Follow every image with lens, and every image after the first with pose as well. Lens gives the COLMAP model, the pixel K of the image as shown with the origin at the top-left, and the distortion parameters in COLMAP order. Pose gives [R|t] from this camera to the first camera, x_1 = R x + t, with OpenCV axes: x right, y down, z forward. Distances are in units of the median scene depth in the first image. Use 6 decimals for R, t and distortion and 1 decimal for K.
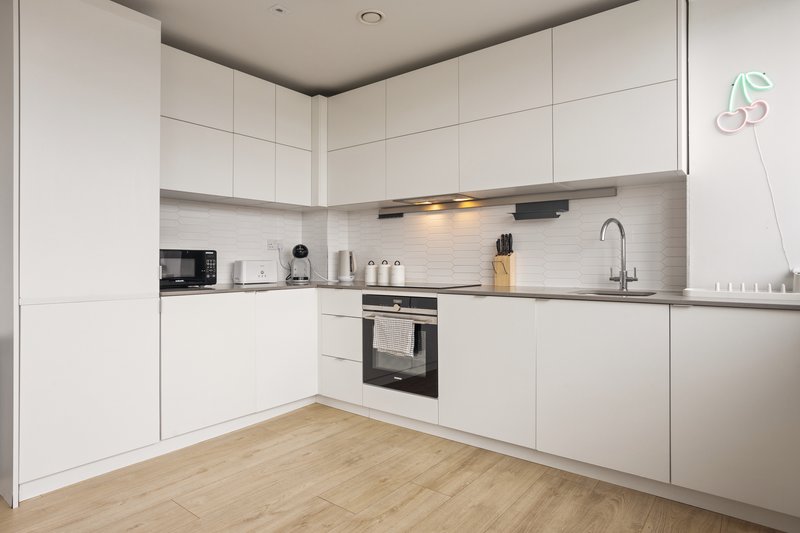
lens RADIAL K [[477.1, 0, 392.9], [0, 477.1, 255.7], [0, 0, 1]] dist [-0.003850, 0.007753]
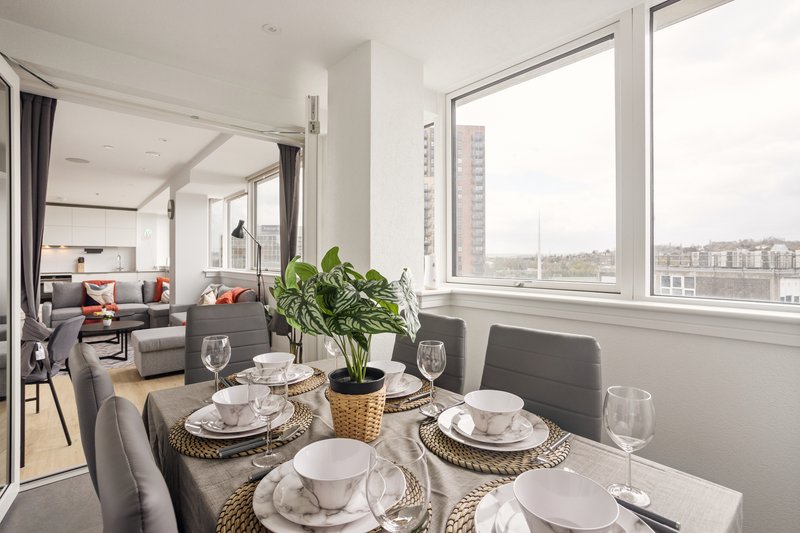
lens RADIAL K [[392.3, 0, 382.6], [0, 392.3, 260.1], [0, 0, 1]] dist [0.021196, 0.006181]
pose [[0.240403, -0.002842, 0.970669, -2.196701], [-0.011236, 0.999921, 0.005710, -0.068292], [-0.970608, -0.012279, 0.240352, -1.974345]]
